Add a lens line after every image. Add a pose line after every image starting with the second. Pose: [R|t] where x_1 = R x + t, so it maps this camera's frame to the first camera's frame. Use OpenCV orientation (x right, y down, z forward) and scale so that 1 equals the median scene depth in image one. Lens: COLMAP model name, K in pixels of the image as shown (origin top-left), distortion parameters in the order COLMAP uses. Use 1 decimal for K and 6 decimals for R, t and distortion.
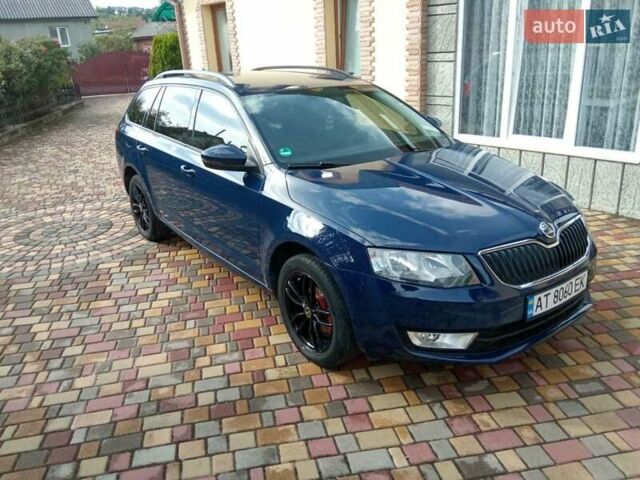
lens RADIAL K [[533.5, 0, 320.0], [0, 533.5, 240.0], [0, 0, 1]] dist [0.071451, -0.130003]
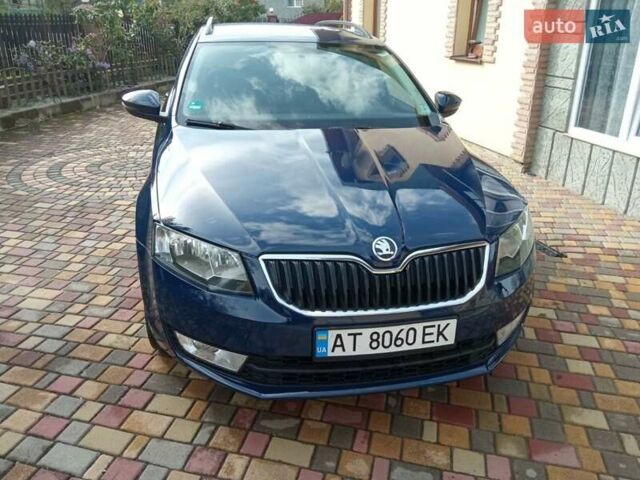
lens RADIAL K [[533.5, 0, 320.0], [0, 533.5, 240.0], [0, 0, 1]] dist [0.071451, -0.130003]
pose [[0.905566, 0.209529, -0.368847, 0.549695], [-0.191872, 0.977786, 0.084375, -0.067065], [0.378333, -0.005636, 0.925653, 0.274224]]
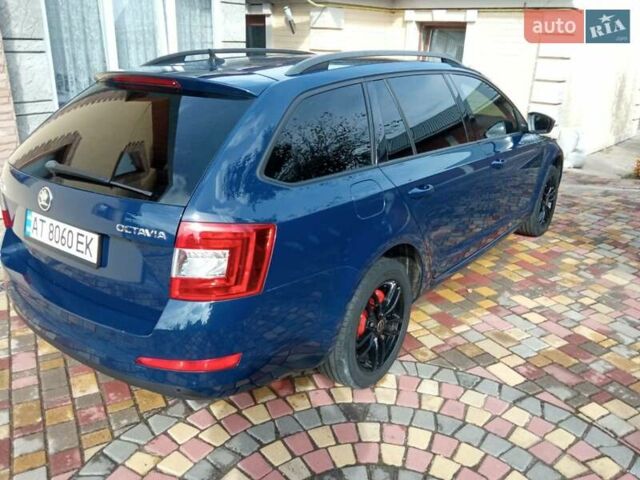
lens RADIAL K [[533.5, 0, 320.0], [0, 533.5, 240.0], [0, 0, 1]] dist [0.071451, -0.130003]
pose [[-0.296060, -0.276451, 0.914288, -1.296155], [0.340932, 0.863565, 0.371513, -0.575495], [-0.892252, 0.421701, -0.161416, 1.890596]]
